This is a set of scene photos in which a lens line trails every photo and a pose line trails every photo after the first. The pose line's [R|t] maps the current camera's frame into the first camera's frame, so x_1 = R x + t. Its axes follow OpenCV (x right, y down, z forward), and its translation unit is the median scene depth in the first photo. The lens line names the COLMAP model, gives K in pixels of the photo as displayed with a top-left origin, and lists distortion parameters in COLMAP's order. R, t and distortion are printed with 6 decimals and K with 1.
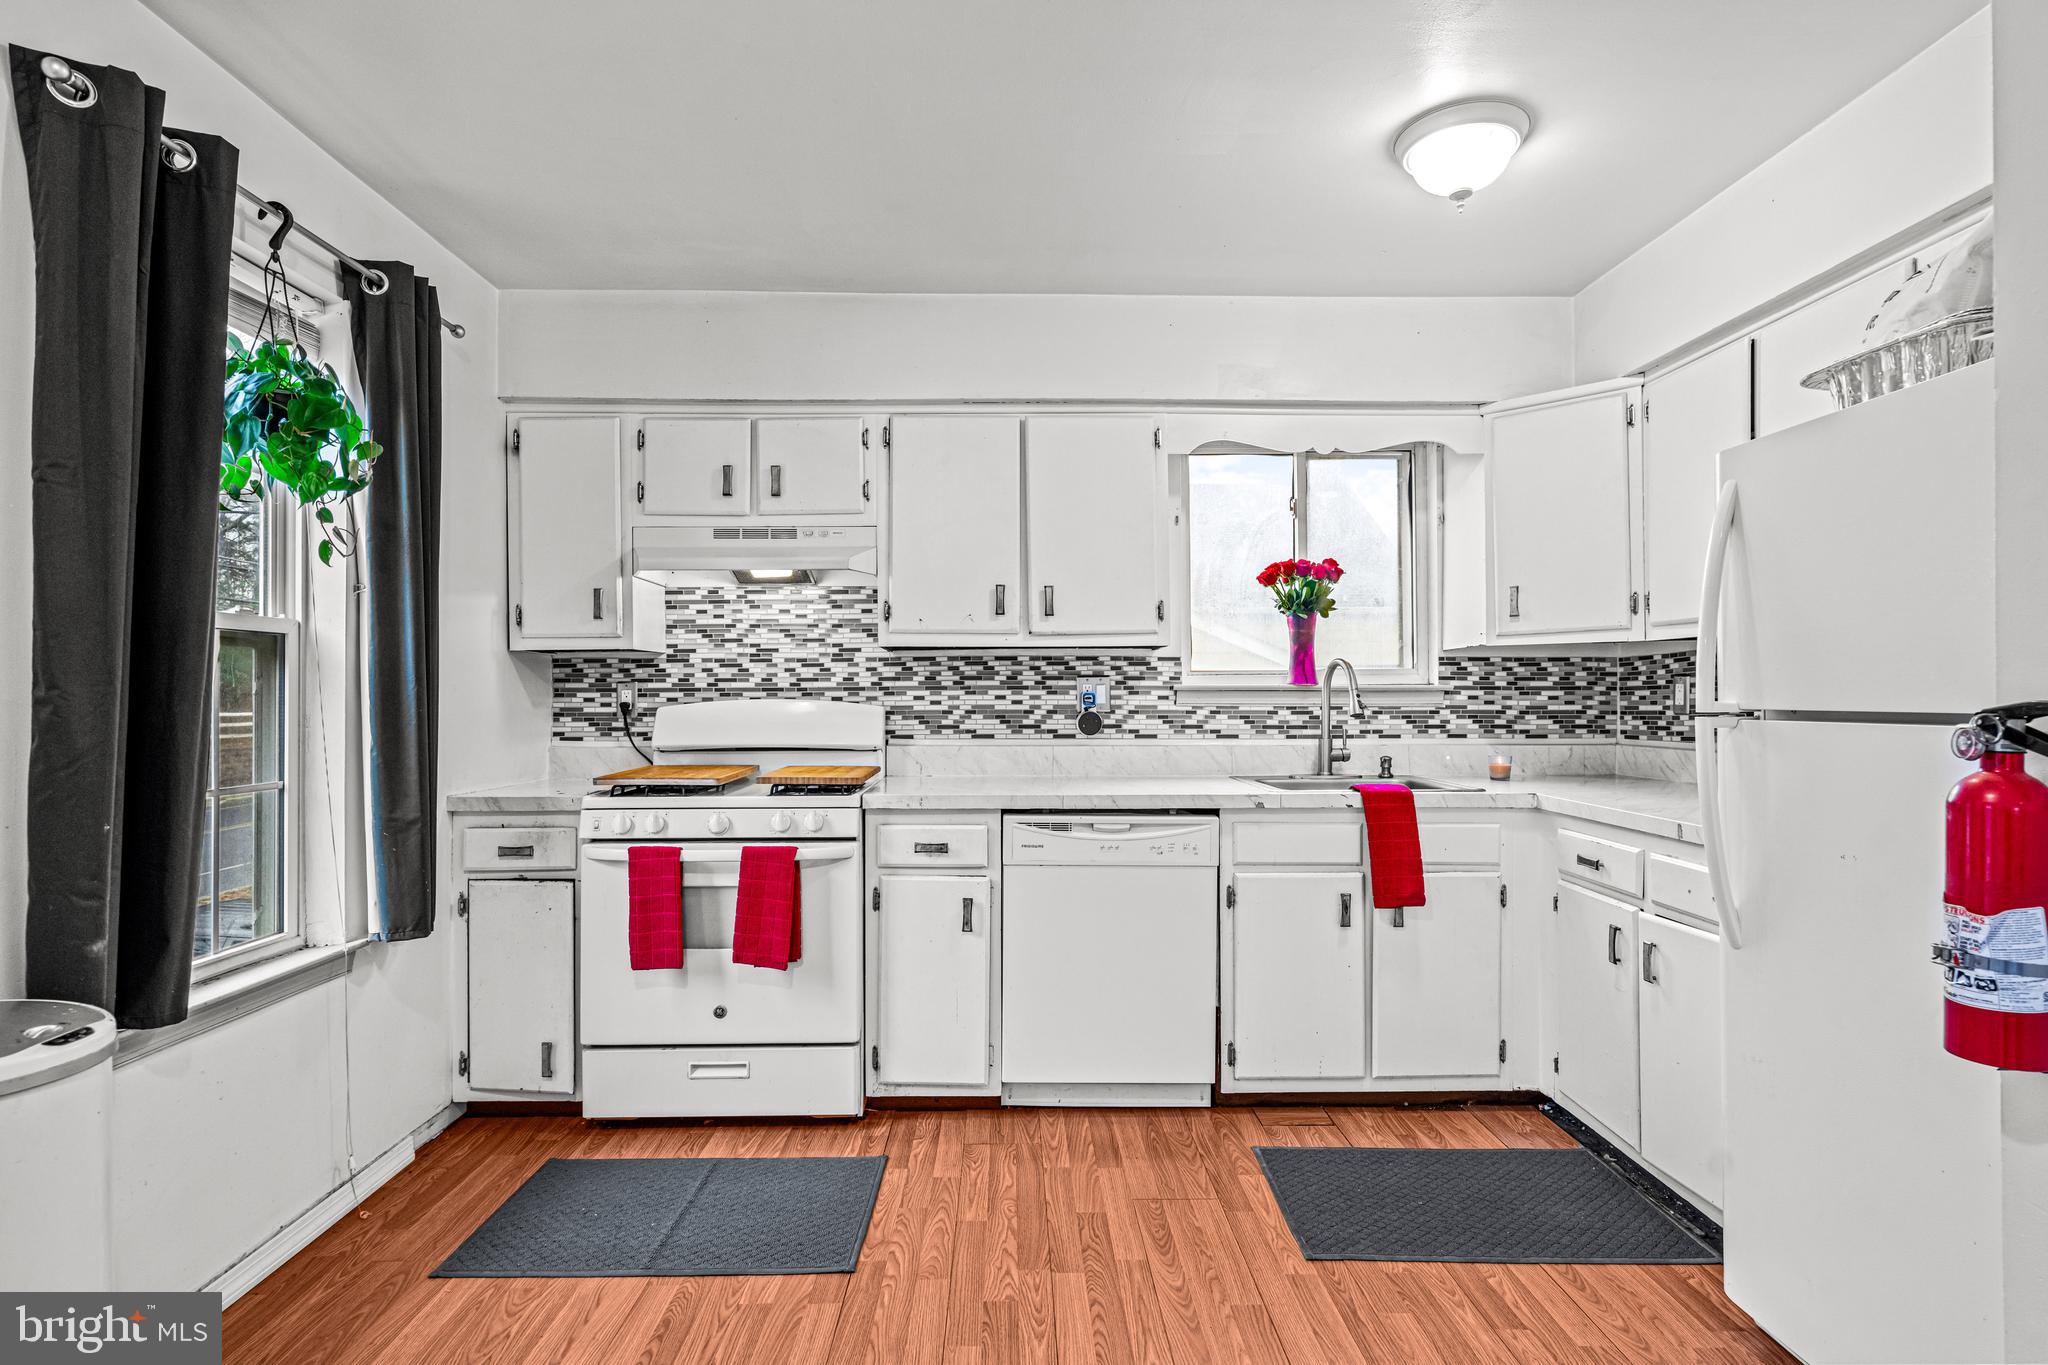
lens RADIAL K [[1015.5, 0, 1019.8], [0, 1015.5, 683.6], [0, 0, 1]] dist [0.003574, -0.001274]
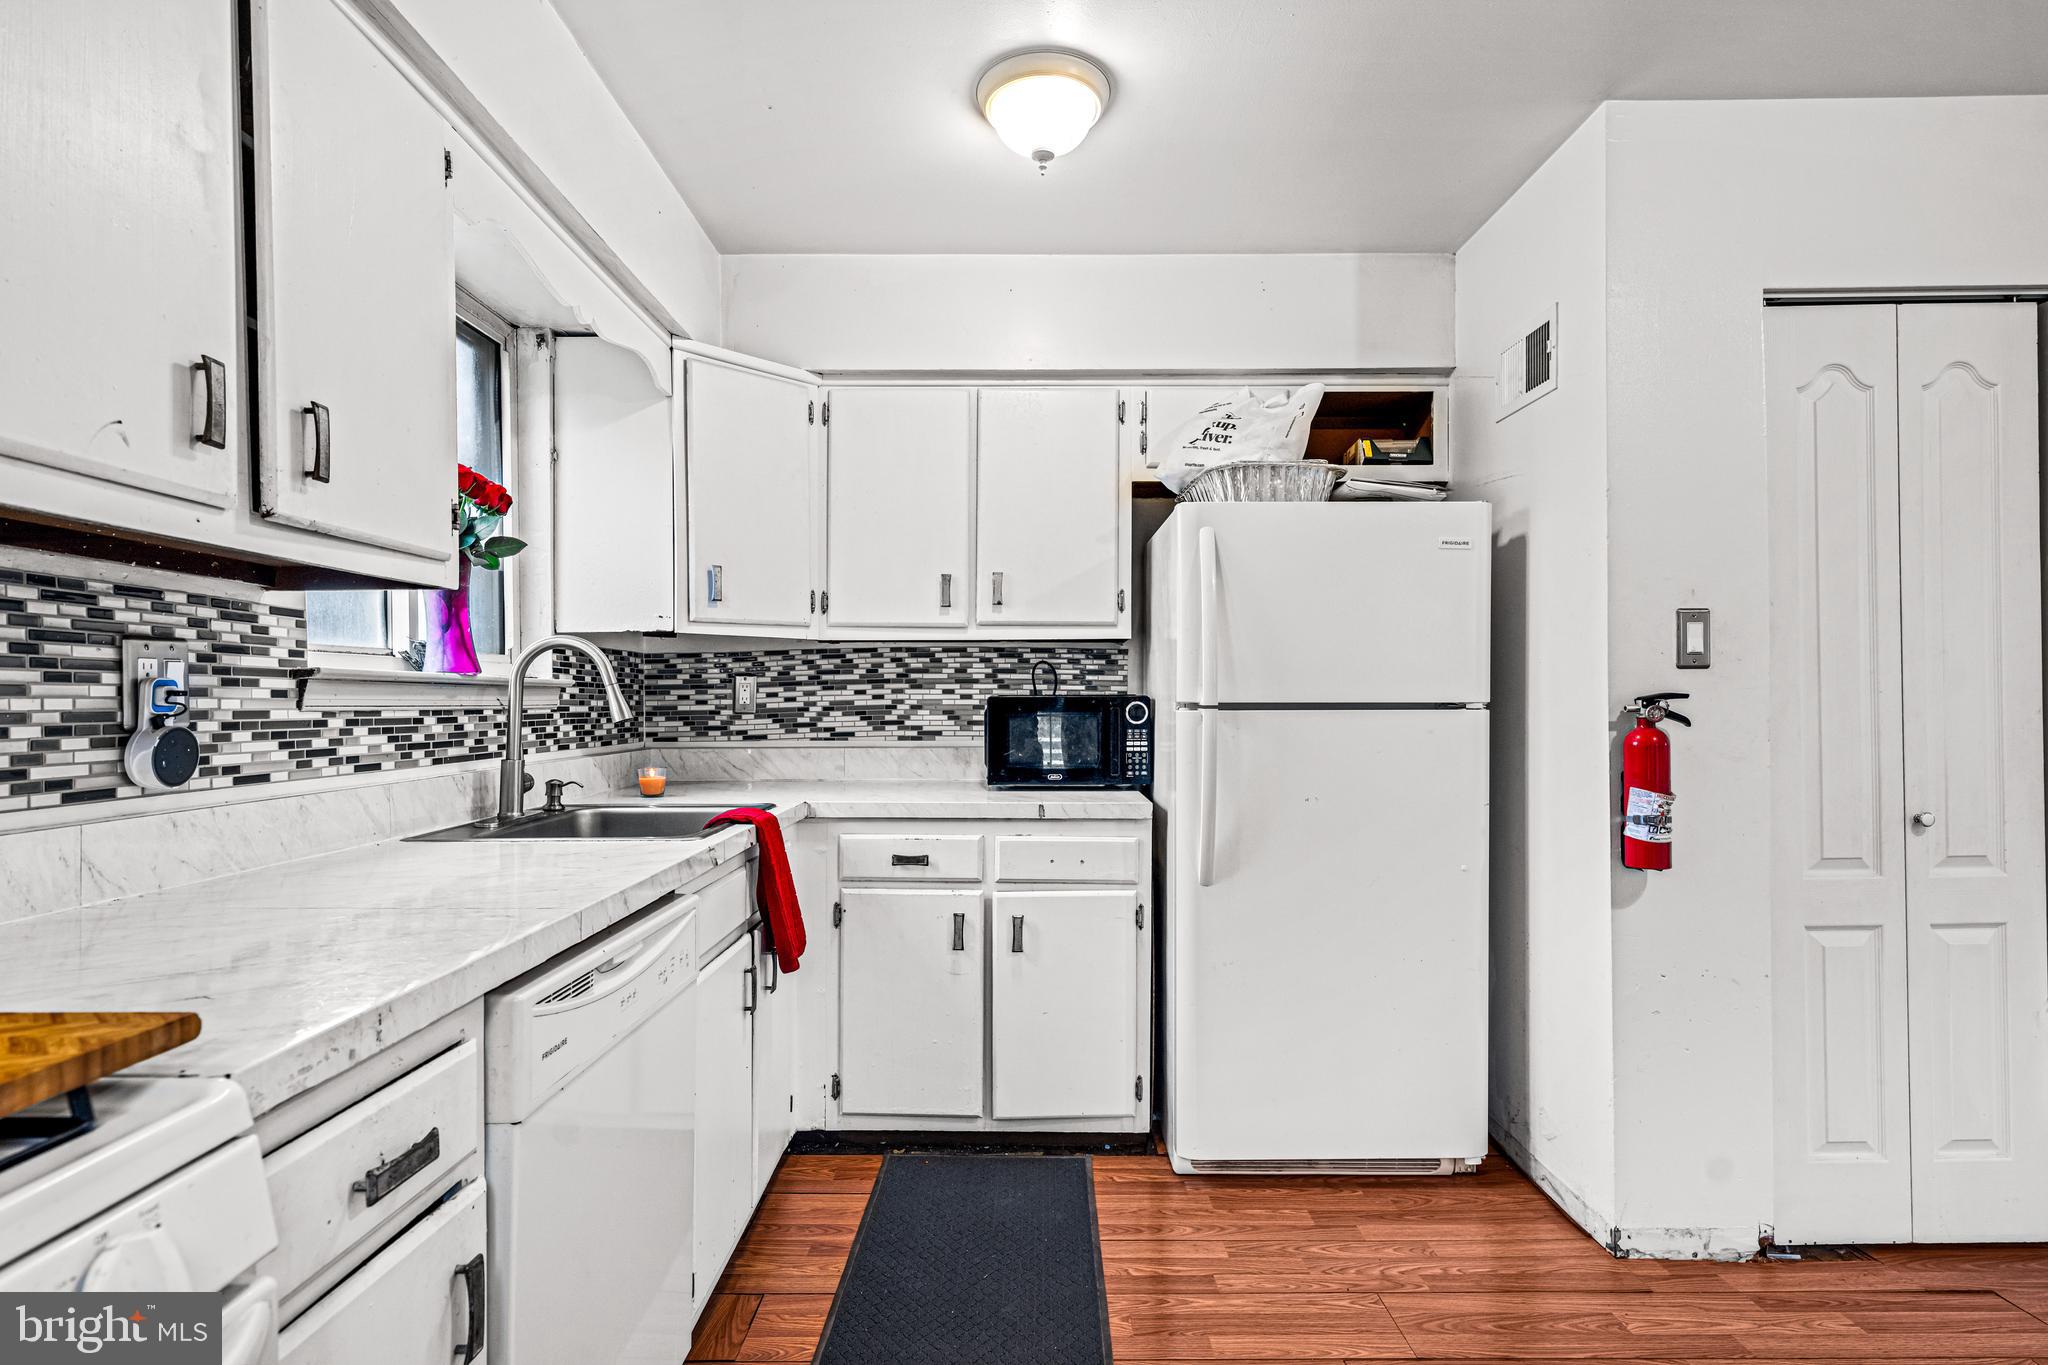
lens RADIAL K [[1015.5, 0, 1026.7], [0, 1015.5, 684.0], [0, 0, 1]] dist [0.003574, -0.001274]
pose [[0.015326, 0.017716, 0.999726, -0.400651], [-0.002883, 0.999840, -0.017673, 0.020783], [-0.999878, -0.002612, 0.015374, 0.806218]]
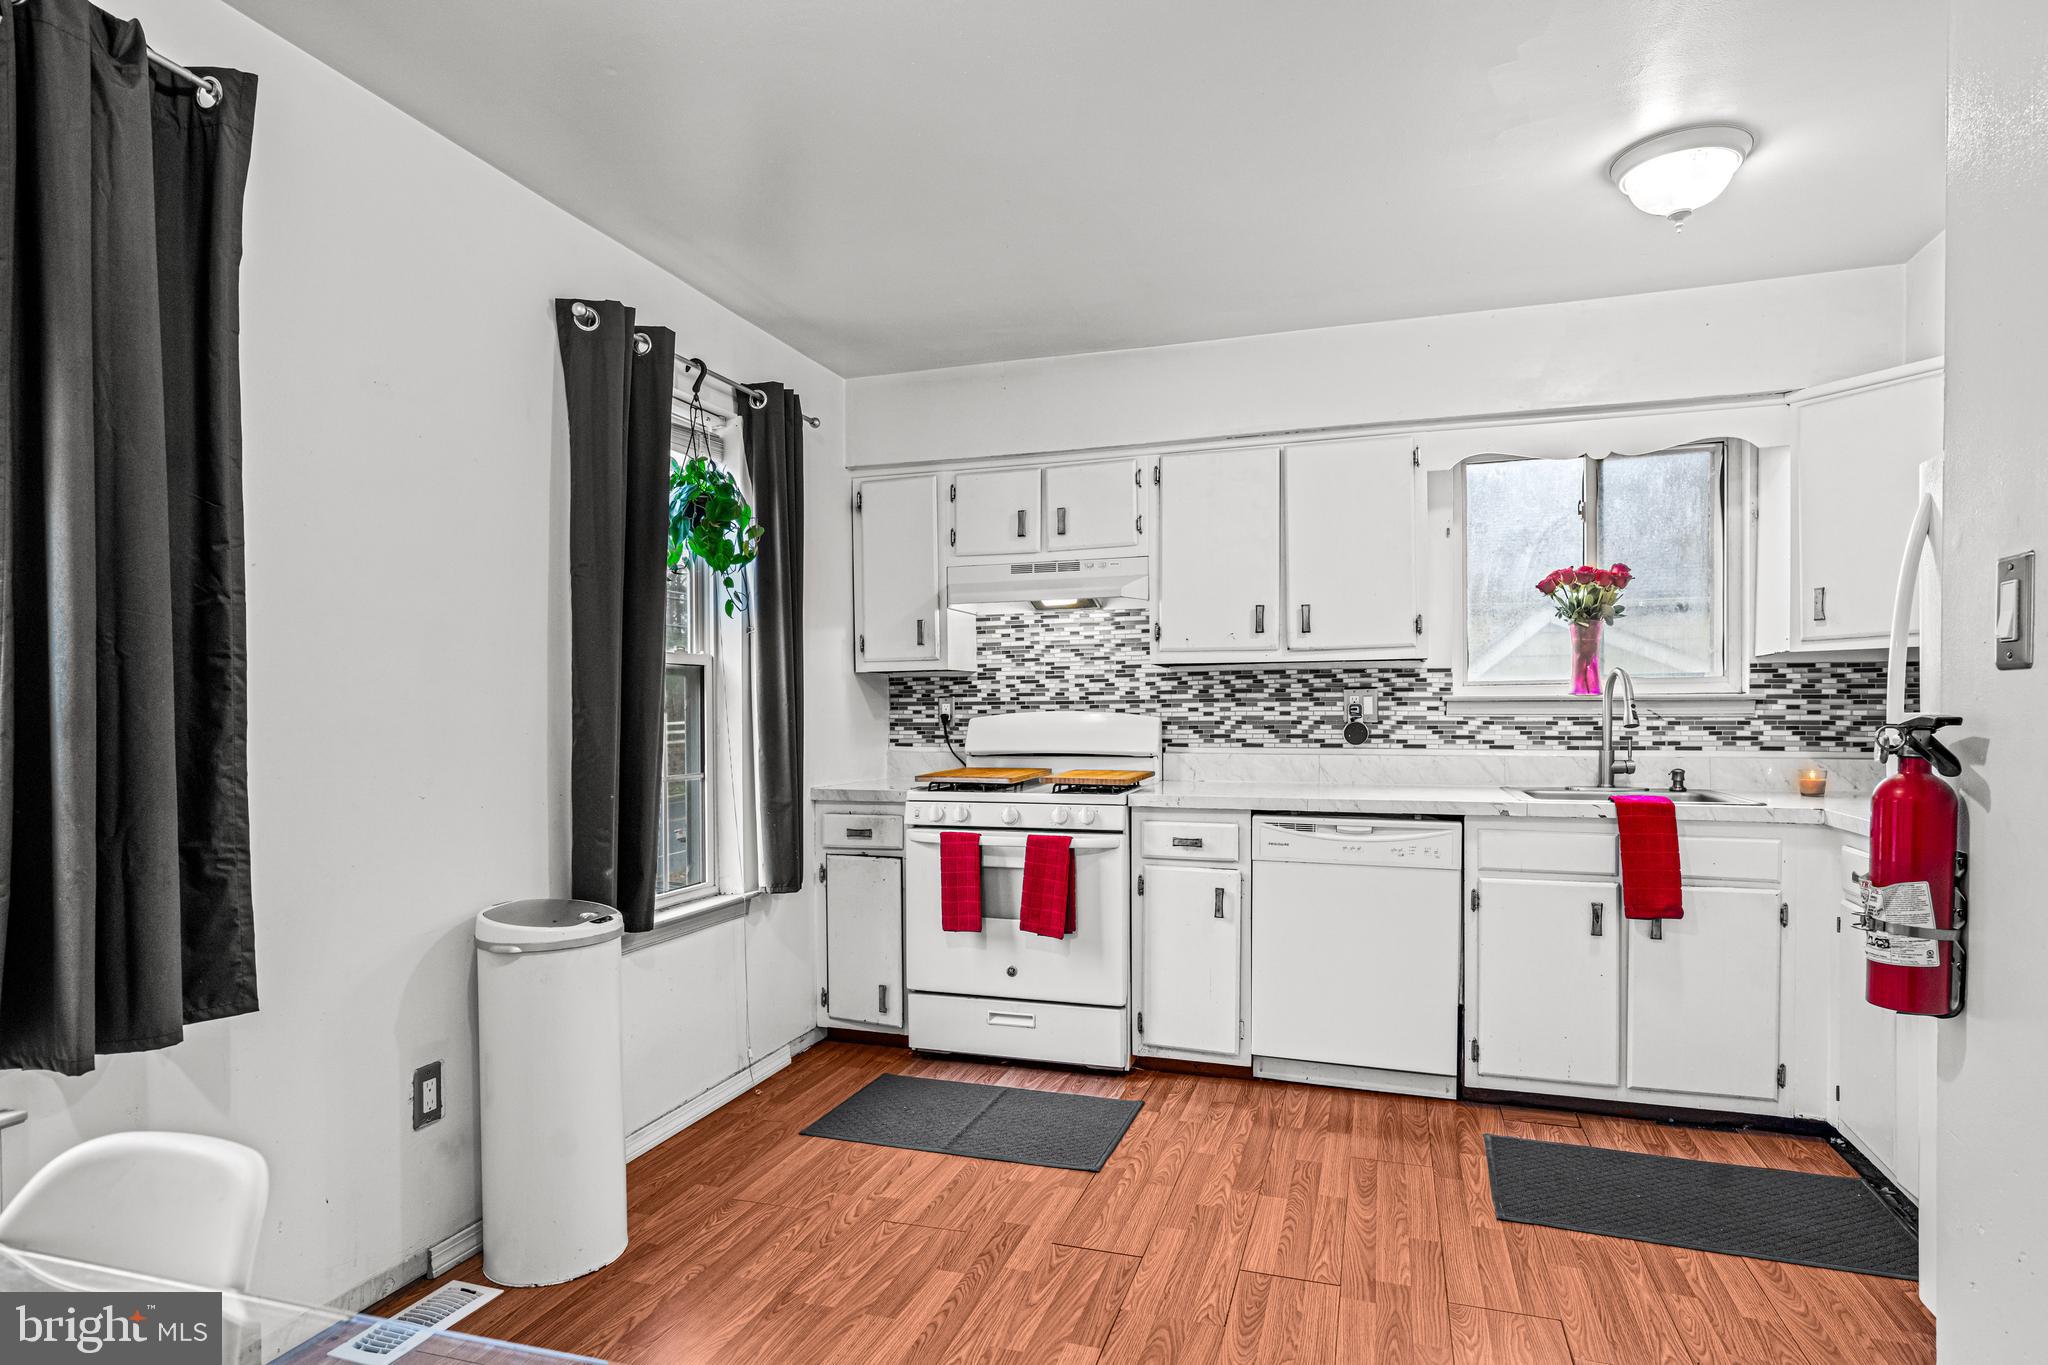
lens RADIAL K [[1111.9, 0, 1021.2], [0, 1111.9, 698.0], [0, 0, 1]] dist [0.002198, 0.001395]
pose [[0.943580, -0.006749, -0.331076, 0.150457], [0.008951, 0.999947, 0.005128, -0.007396], [0.331024, -0.007803, 0.943590, -0.232230]]
